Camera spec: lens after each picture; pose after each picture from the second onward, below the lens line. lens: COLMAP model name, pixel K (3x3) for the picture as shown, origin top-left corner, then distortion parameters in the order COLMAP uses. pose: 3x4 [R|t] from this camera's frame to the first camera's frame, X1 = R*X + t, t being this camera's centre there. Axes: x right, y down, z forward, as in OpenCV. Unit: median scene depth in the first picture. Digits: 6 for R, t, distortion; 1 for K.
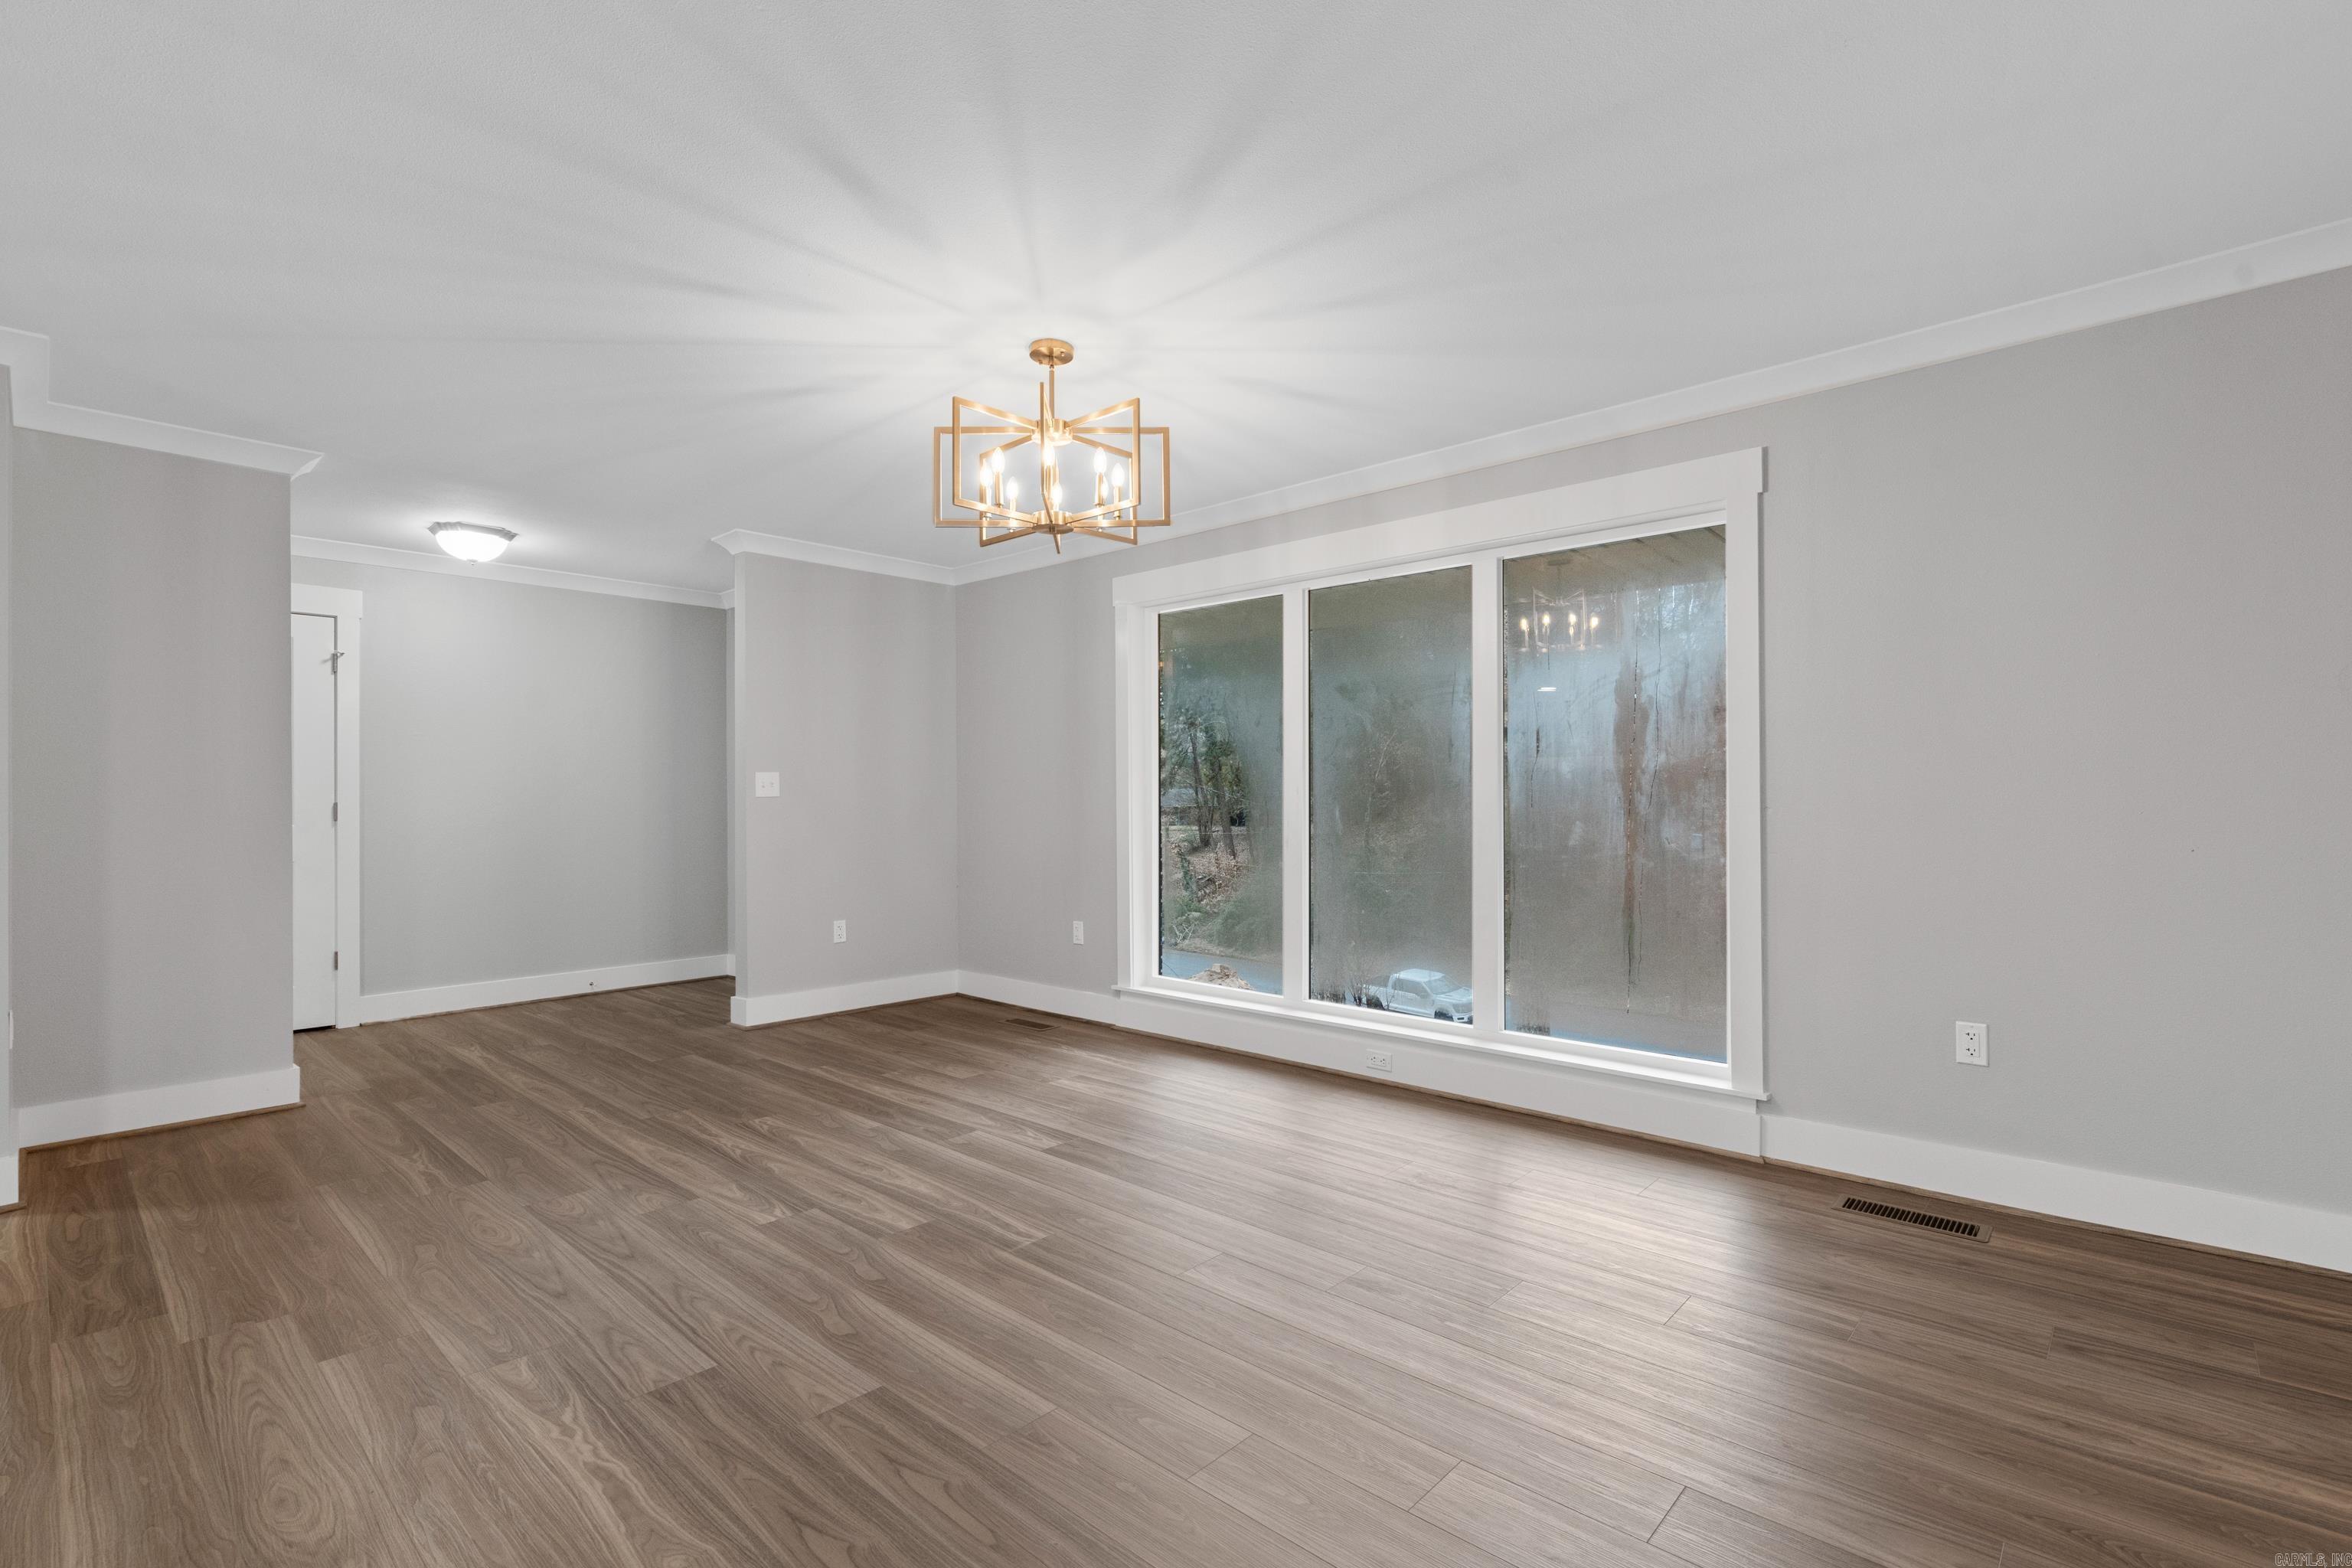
lens RADIAL K [[1072.6, 0, 1181.4], [0, 1072.6, 785.7], [0, 0, 1]] dist [-0.001249, 0.002251]
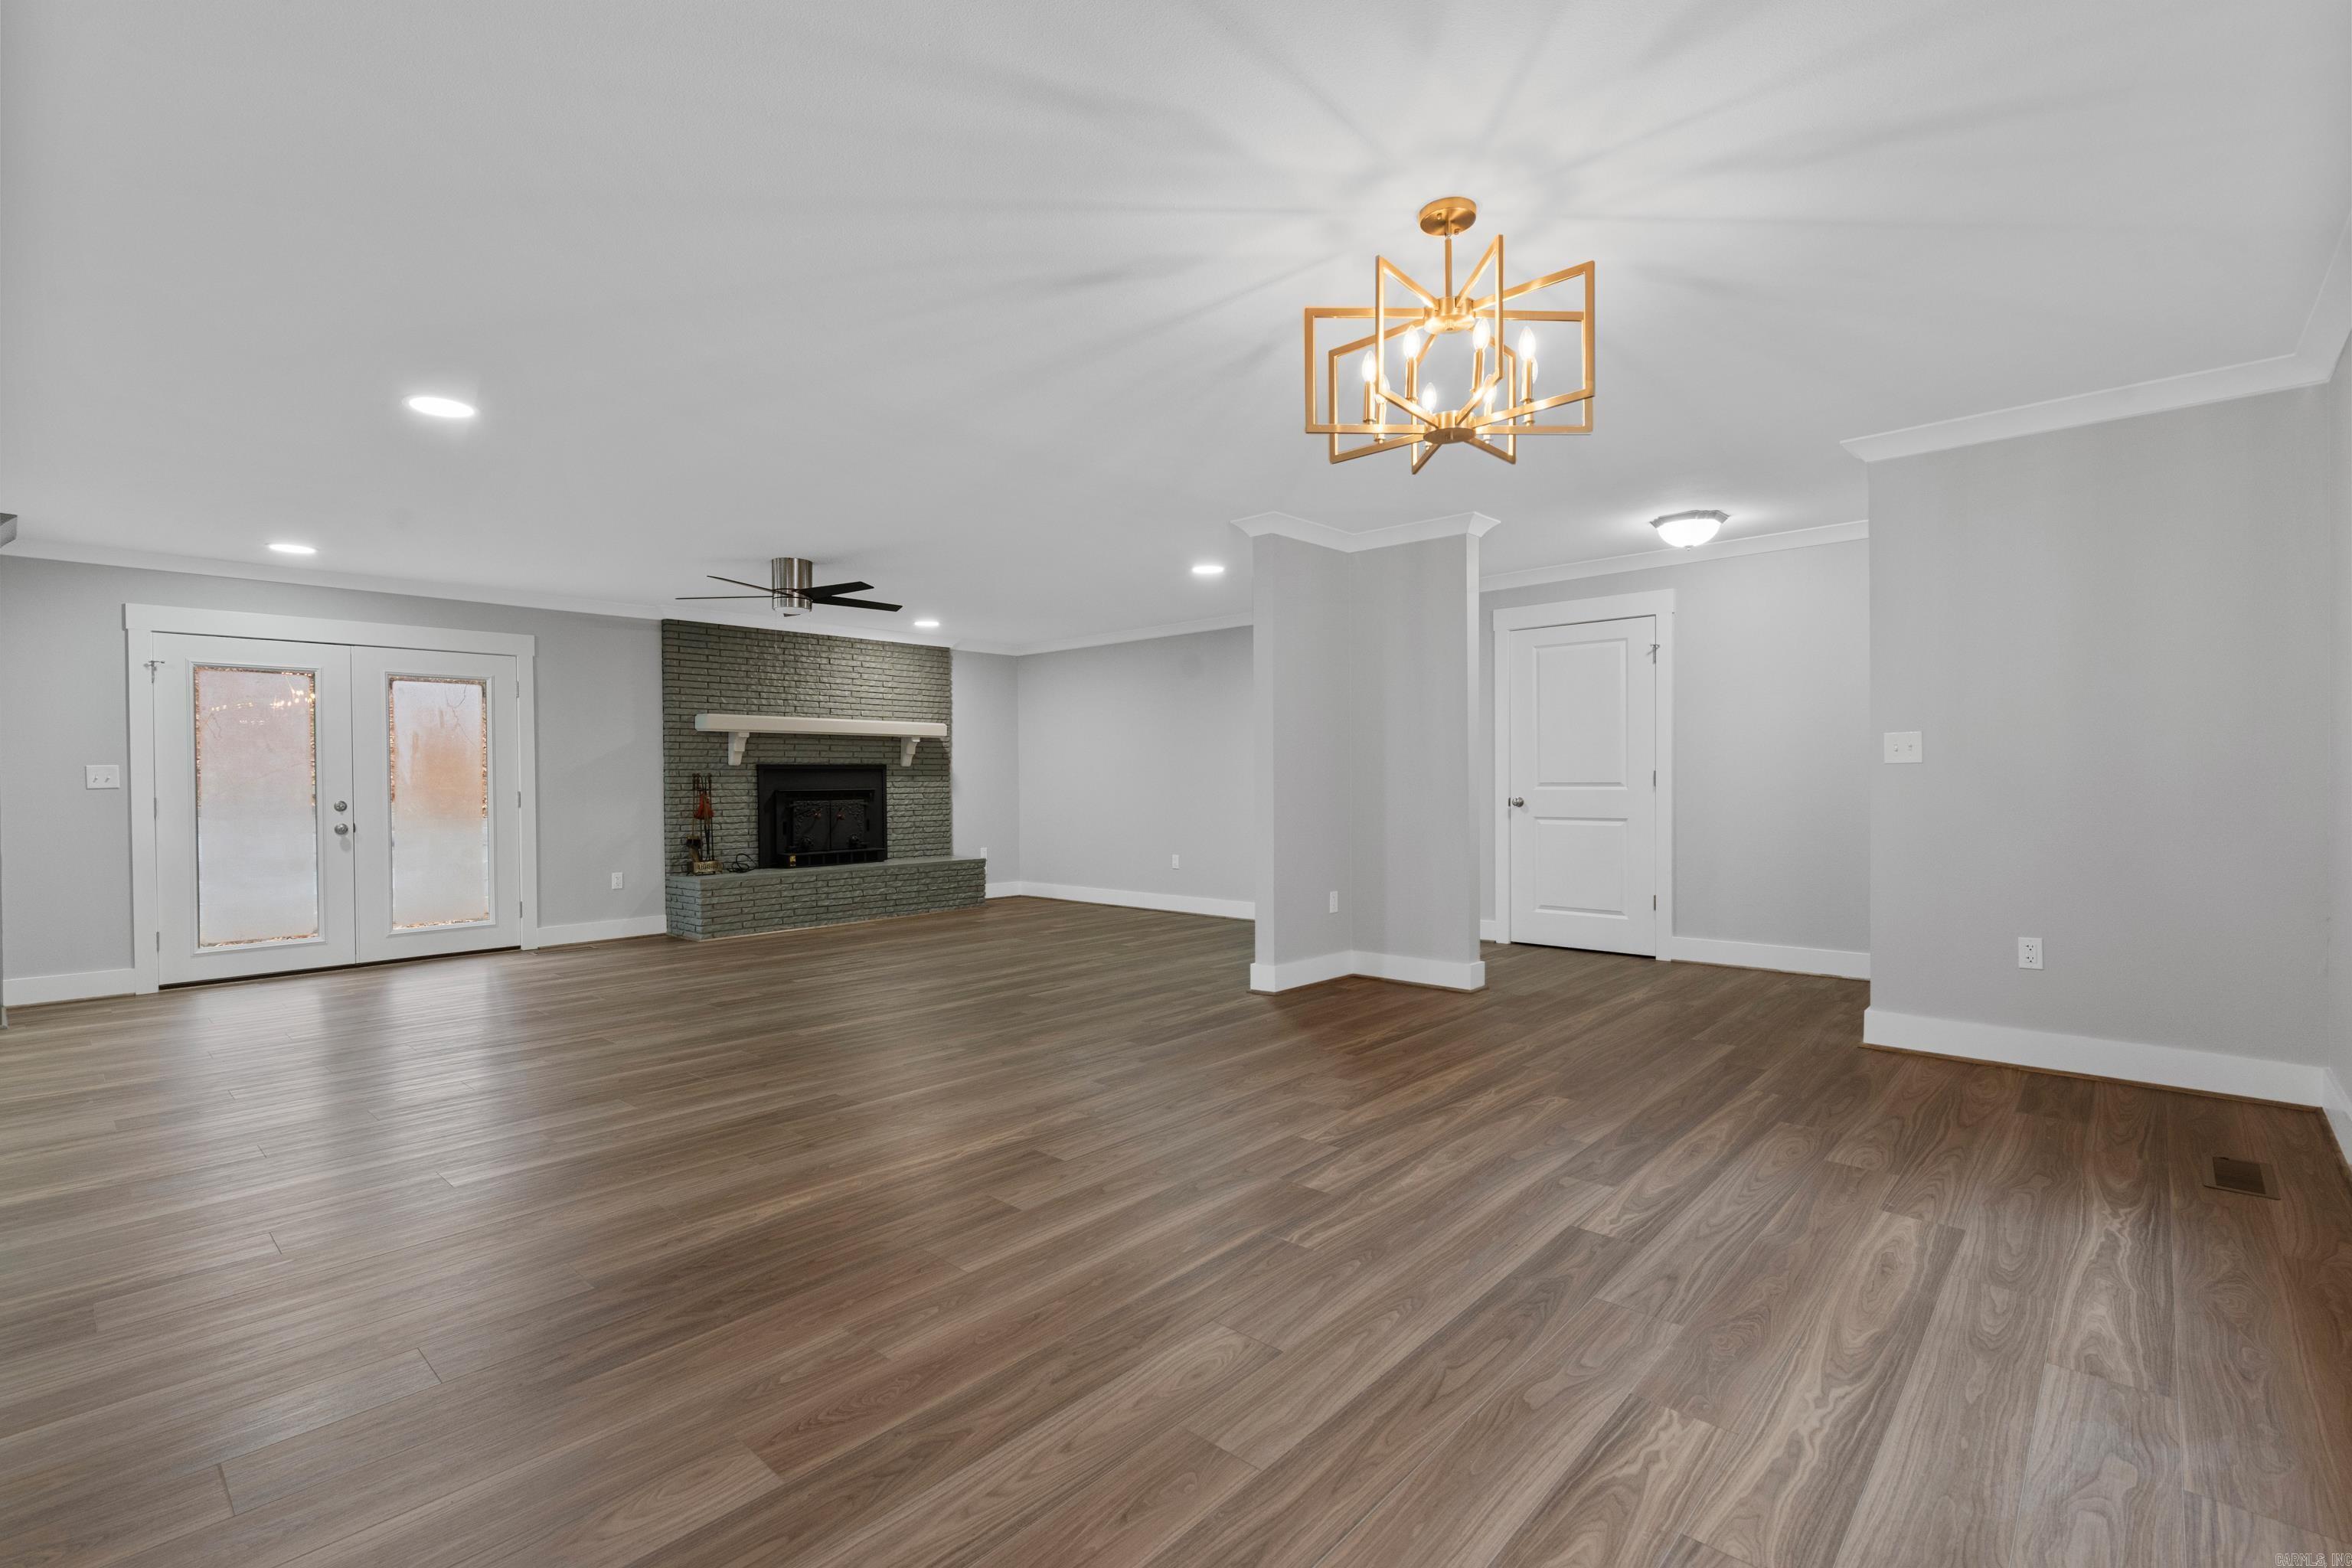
lens RADIAL K [[1072.6, 0, 1169.1], [0, 1072.6, 793.8], [0, 0, 1]] dist [-0.001249, 0.002251]
pose [[-0.007265, 0.021362, -0.999745, 0.559008], [0.022633, 0.999519, 0.021193, 0.005138], [0.999717, -0.022473, -0.007745, 0.634618]]
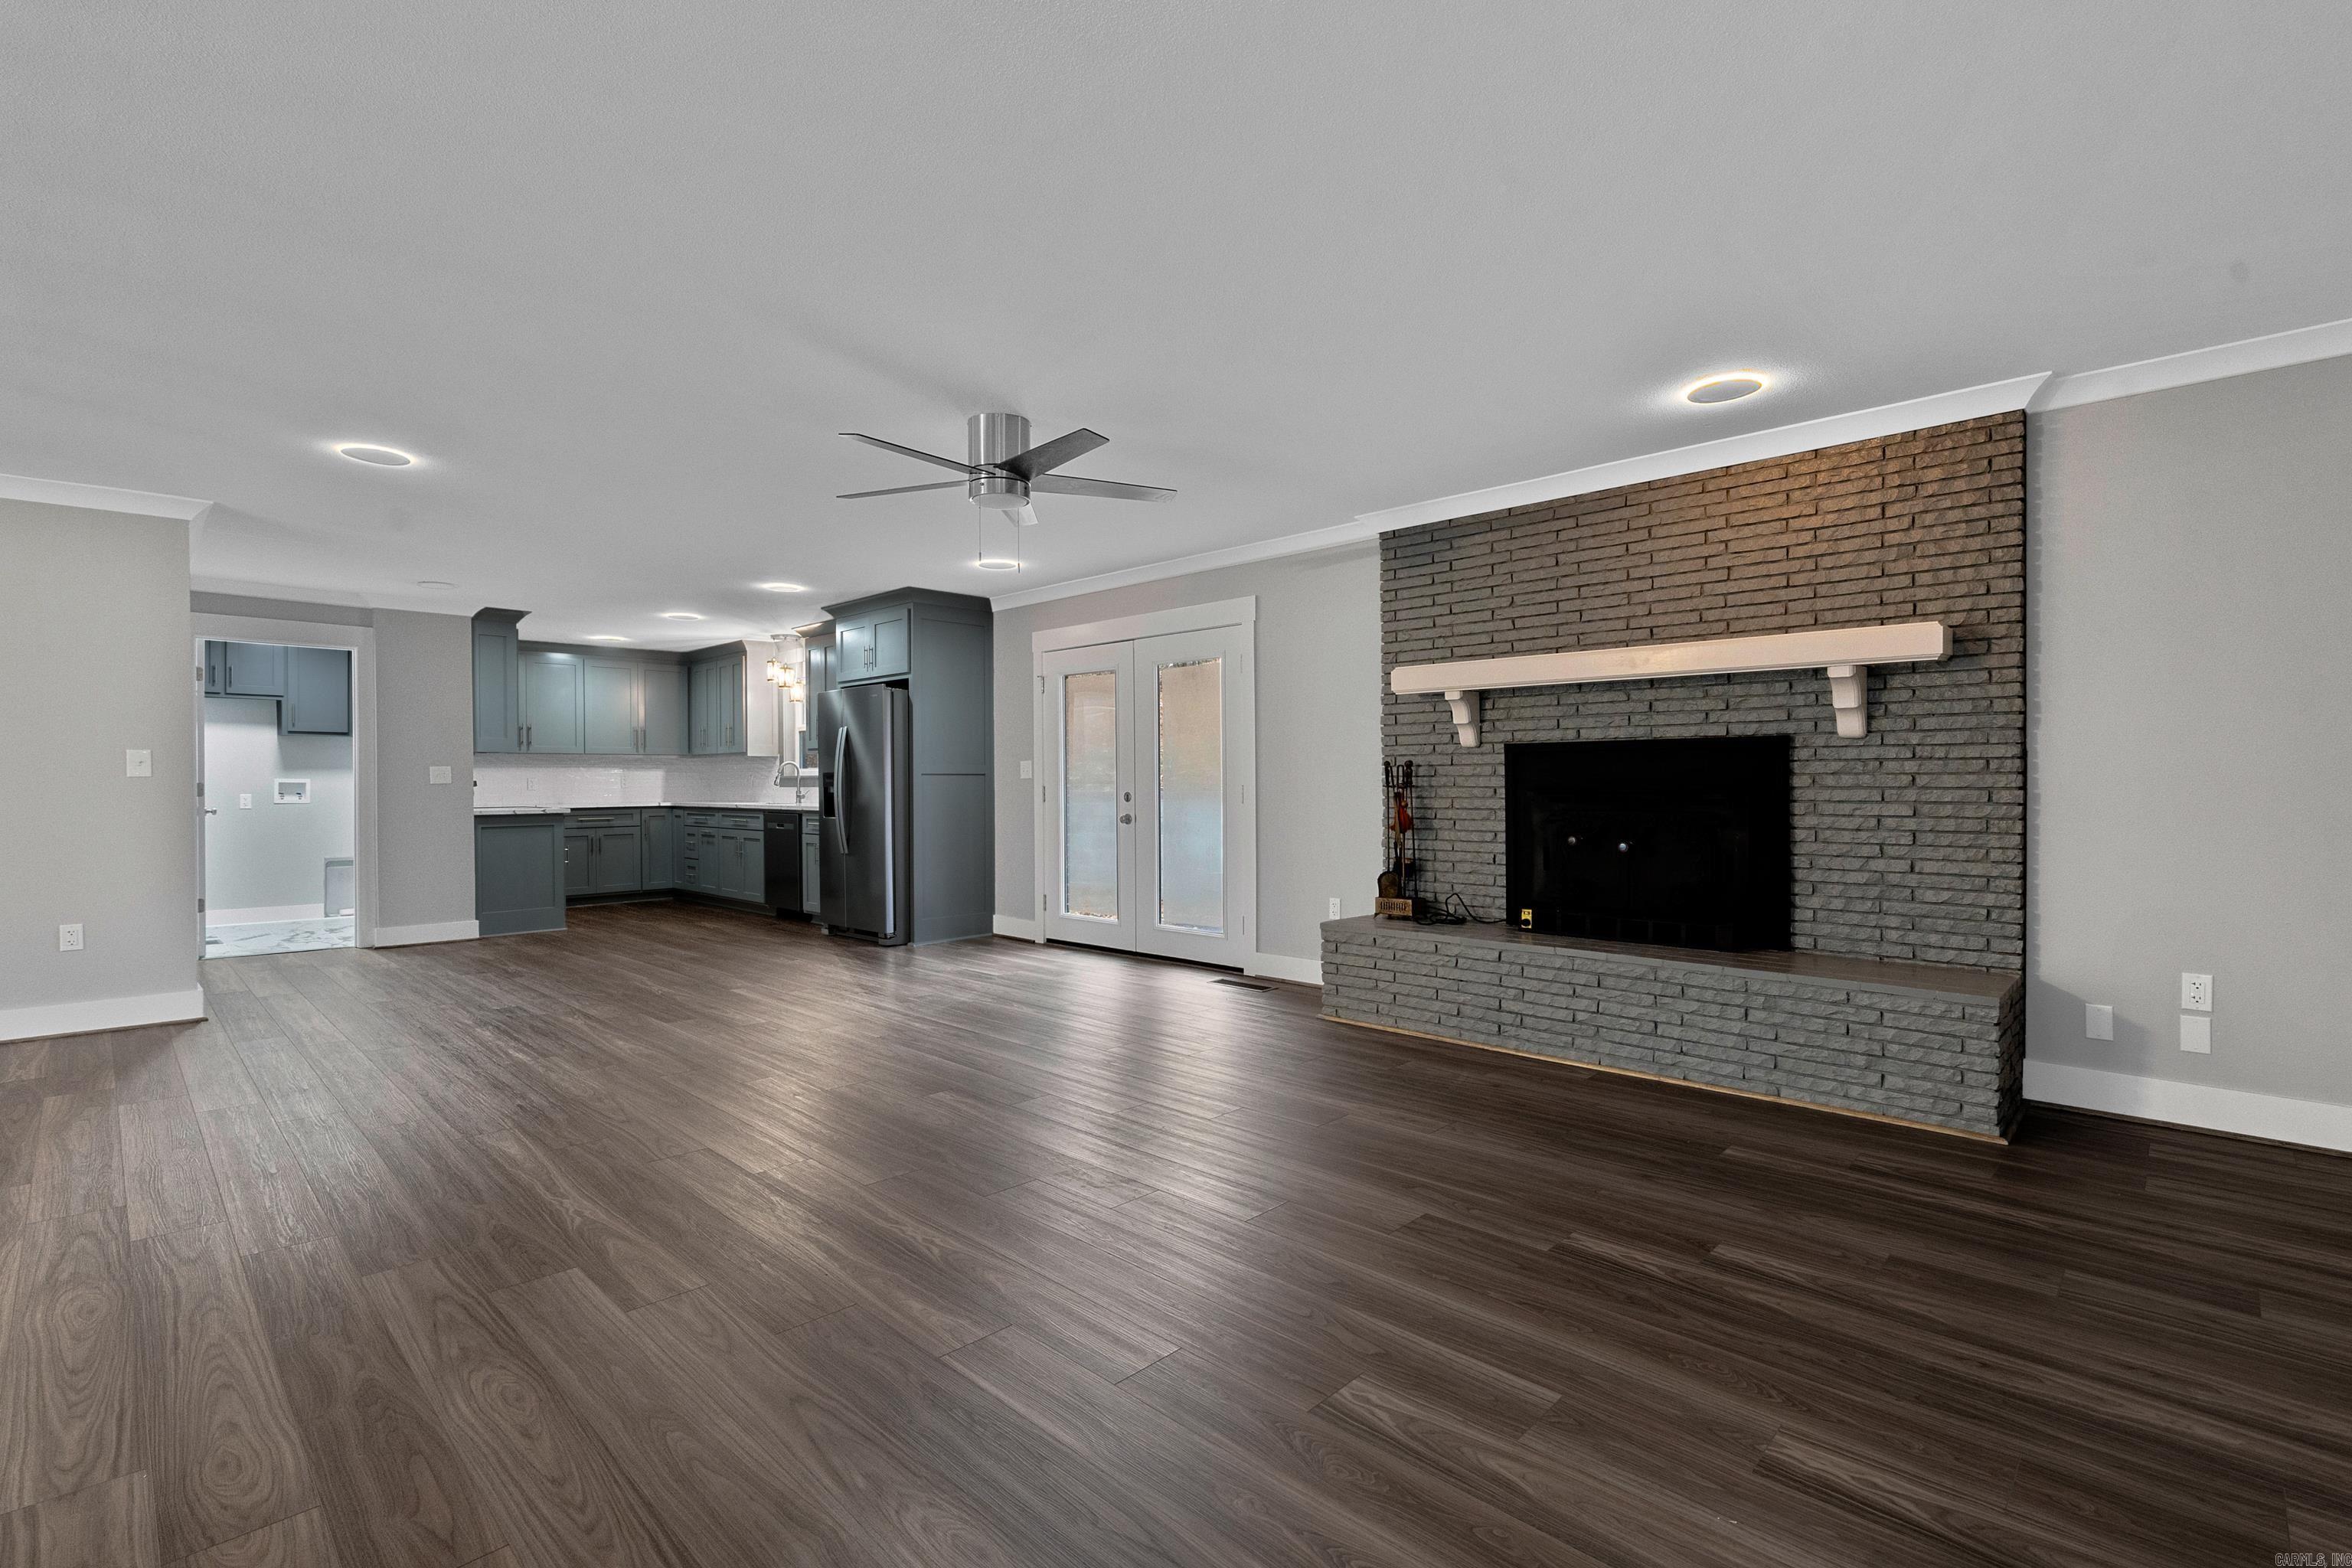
lens RADIAL K [[1072.6, 0, 1178.2], [0, 1072.6, 780.7], [0, 0, 1]] dist [-0.001249, 0.002251]
pose [[-0.999252, 0.013485, 0.036251, -1.229441], [0.013043, 0.999838, -0.012408, 0.025809], [-0.036412, -0.011925, -0.999266, 1.043191]]
